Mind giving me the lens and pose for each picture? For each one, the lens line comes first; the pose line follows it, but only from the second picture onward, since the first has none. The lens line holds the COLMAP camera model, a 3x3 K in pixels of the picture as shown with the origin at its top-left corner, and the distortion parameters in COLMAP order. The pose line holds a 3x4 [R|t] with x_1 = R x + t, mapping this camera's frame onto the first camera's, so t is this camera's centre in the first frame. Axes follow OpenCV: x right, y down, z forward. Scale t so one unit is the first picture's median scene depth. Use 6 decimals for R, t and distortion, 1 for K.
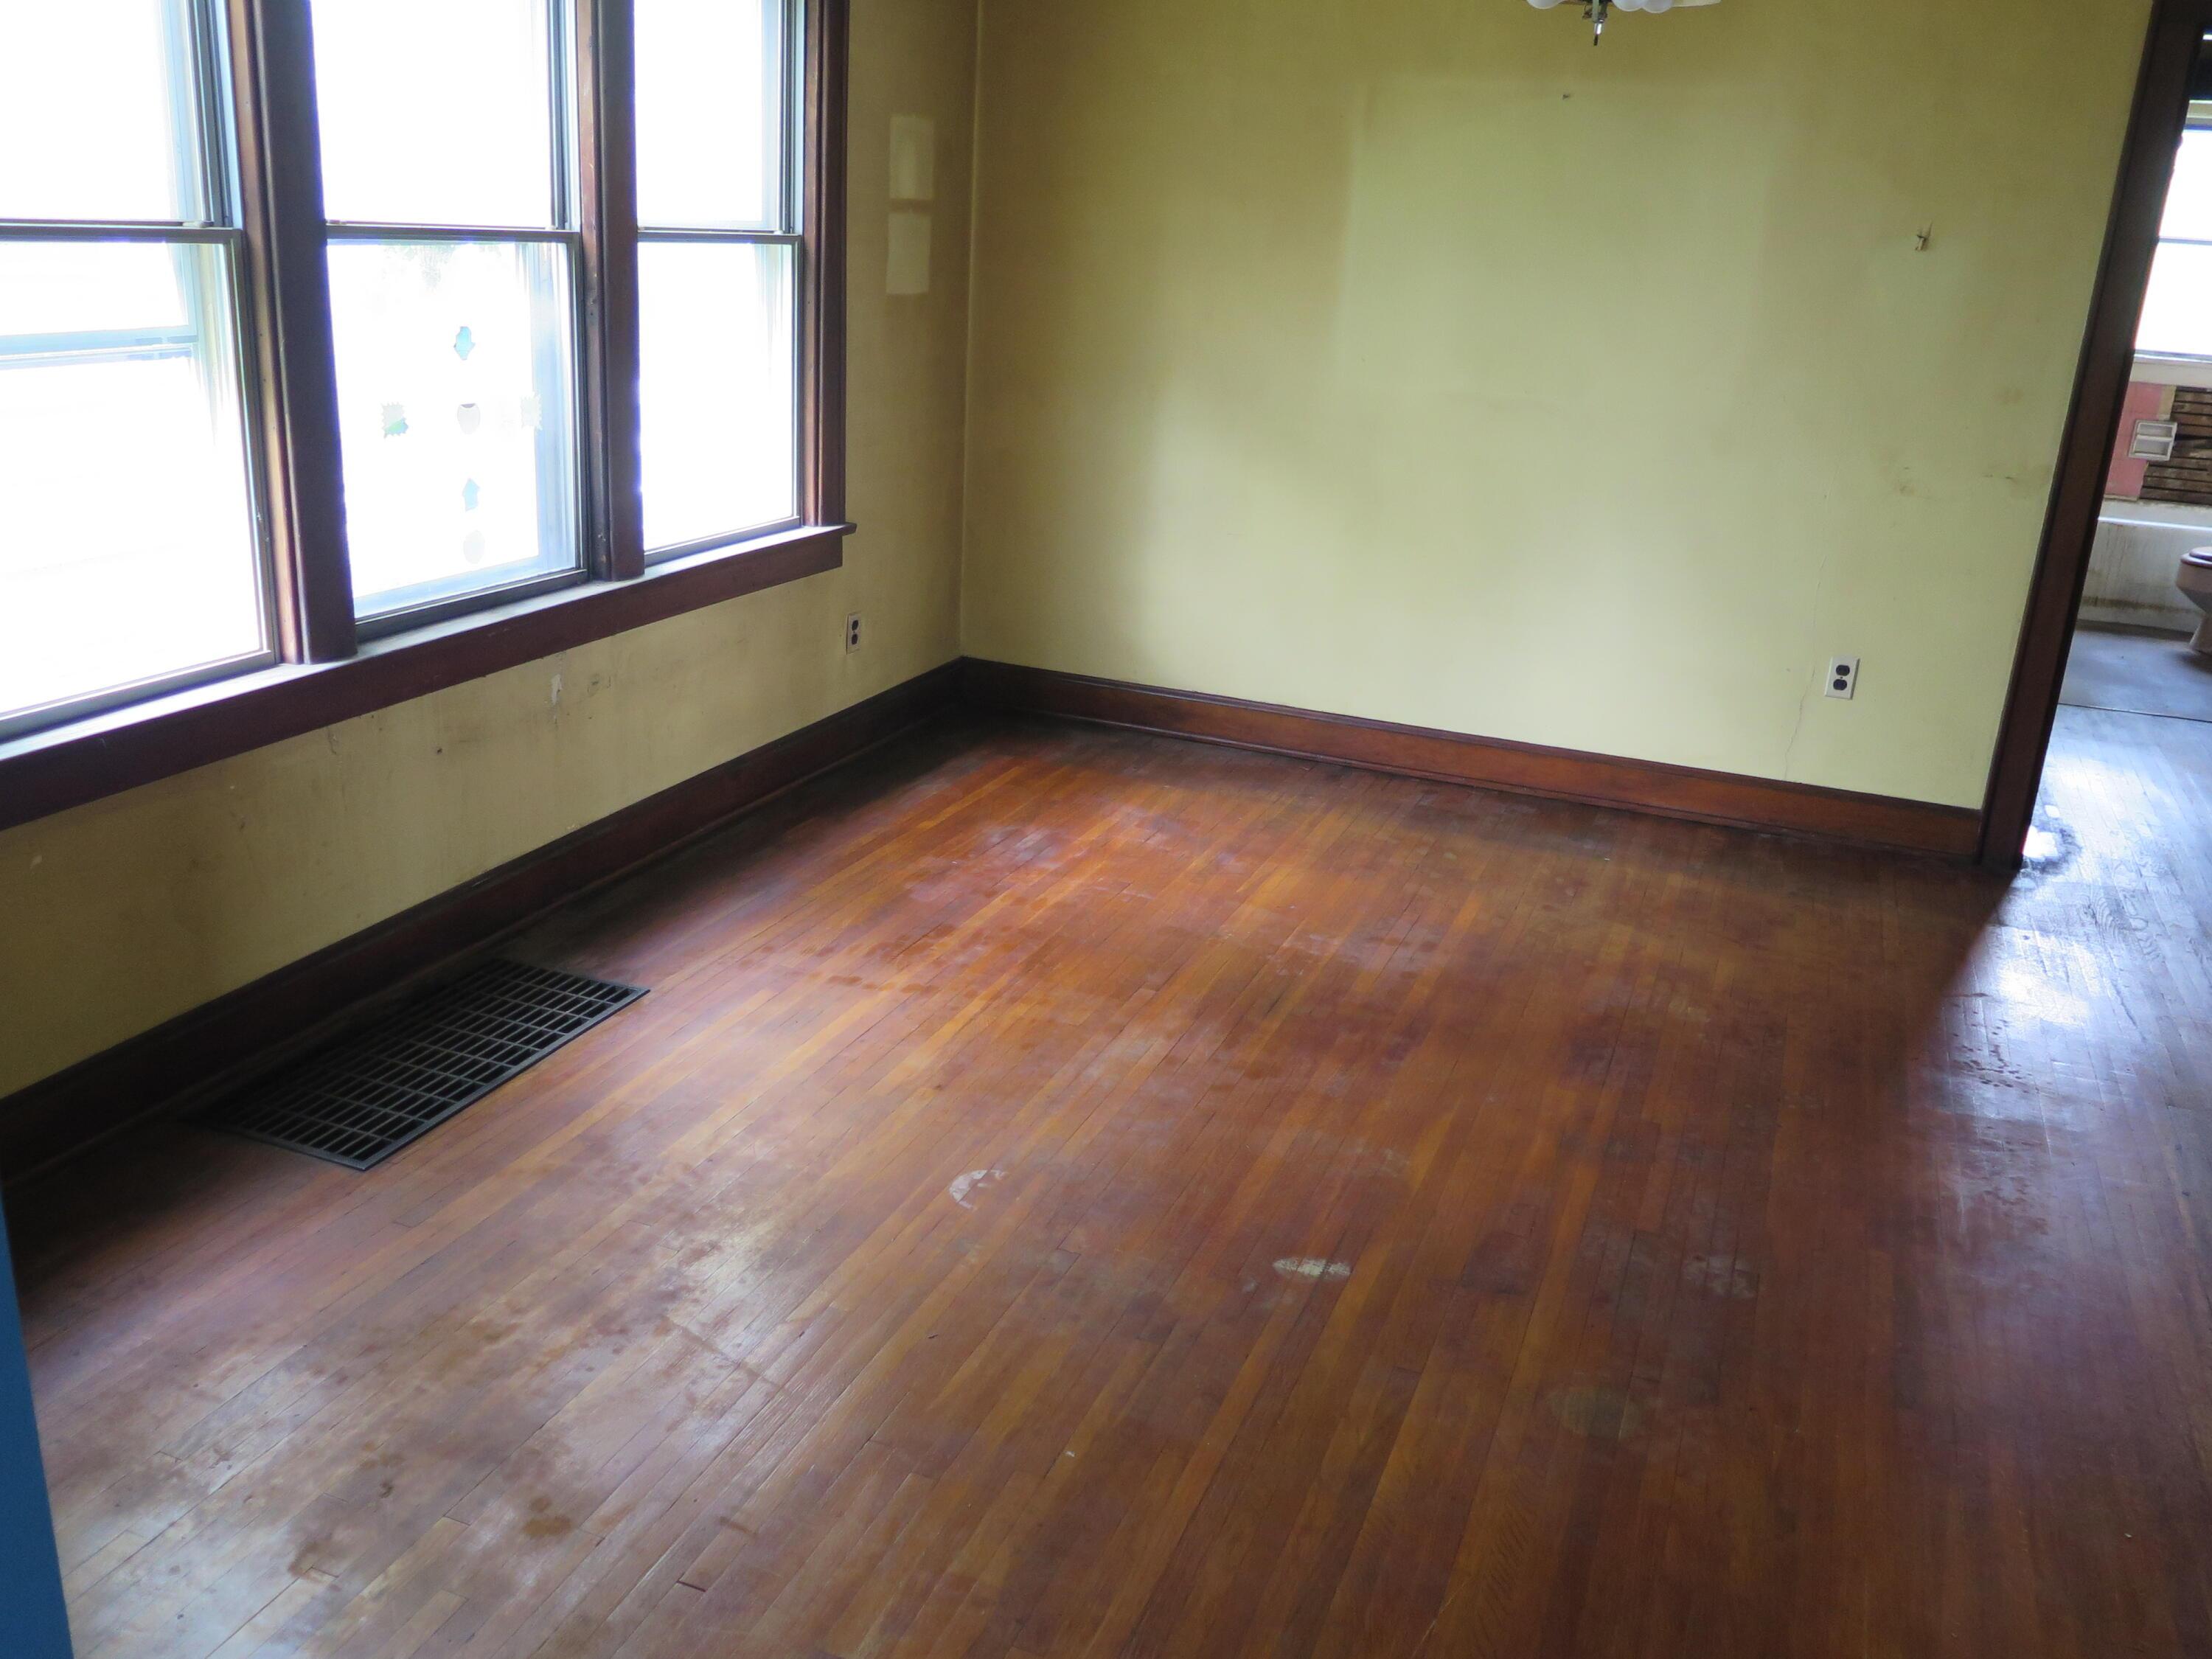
lens RADIAL K [[1830.2, 0, 1111.0], [0, 1830.2, 830.2], [0, 0, 1]] dist [-0.051021, -0.001514]
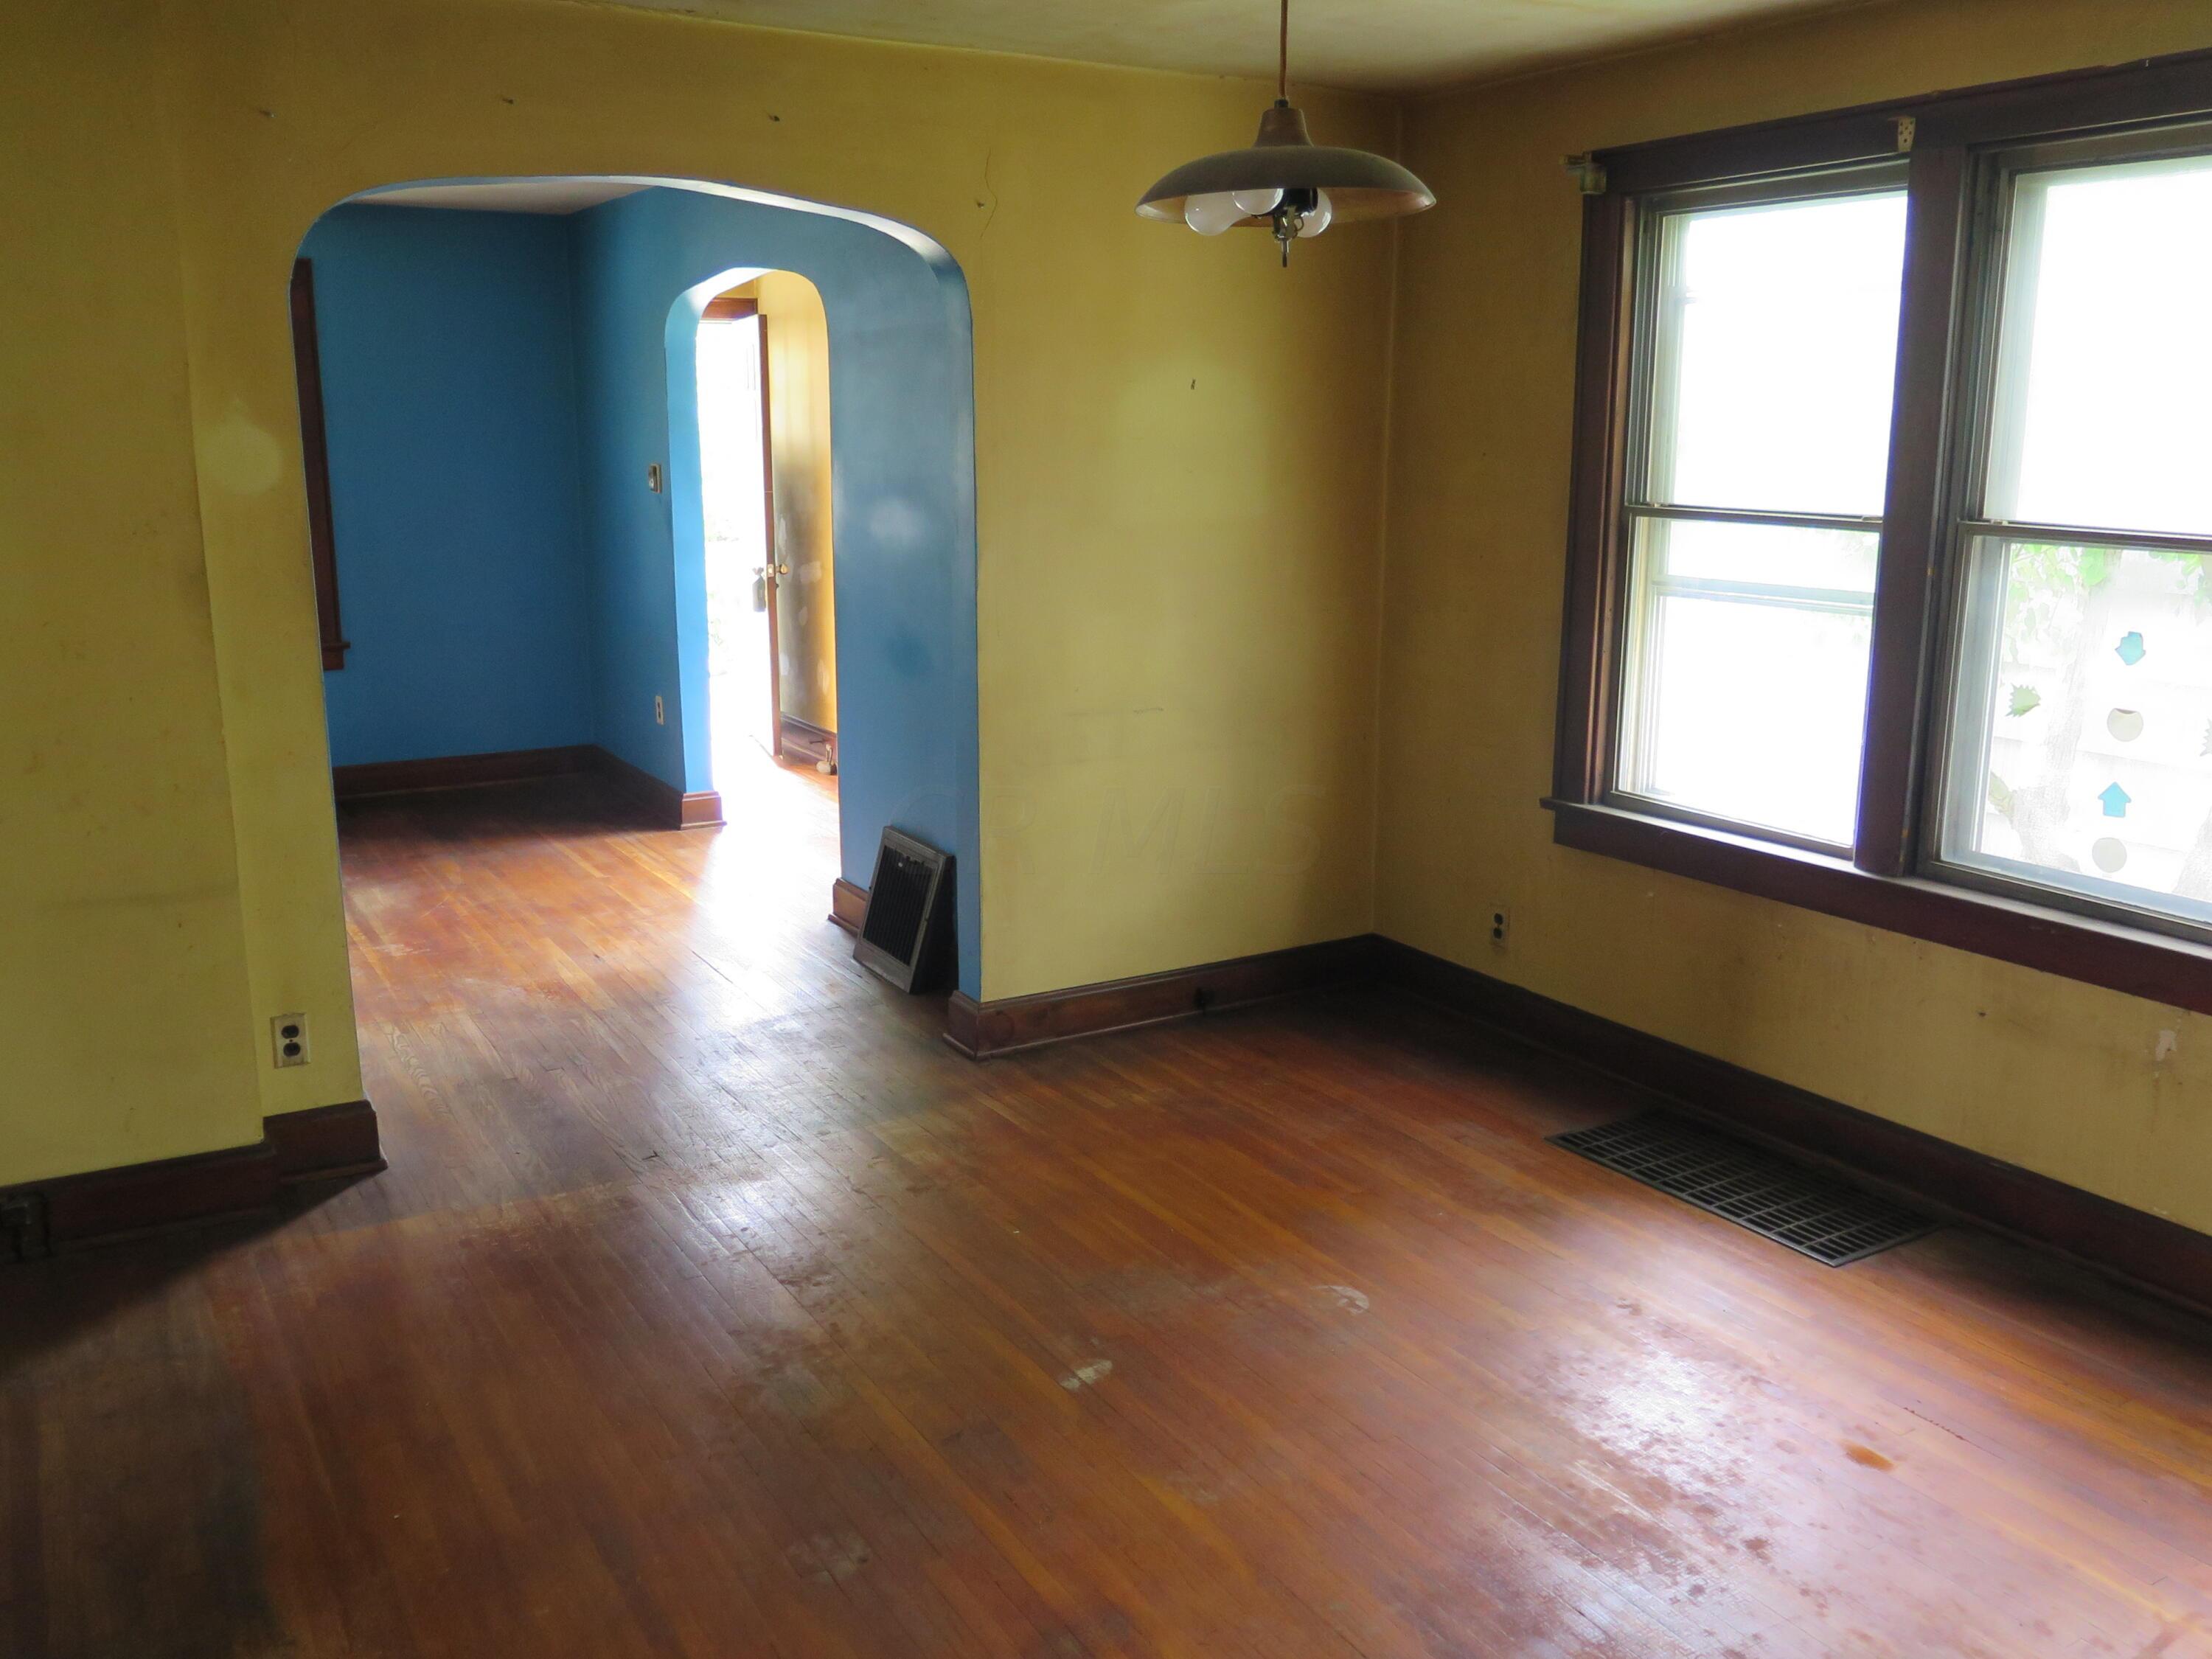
lens RADIAL K [[1830.2, 0, 1111.0], [0, 1830.2, 830.2], [0, 0, 1]] dist [-0.051021, -0.001514]
pose [[-0.608655, 0.118680, -0.784509, 0.829957], [-0.285831, 0.889566, 0.356332, -0.410874], [0.740162, 0.441120, -0.507517, 1.252324]]
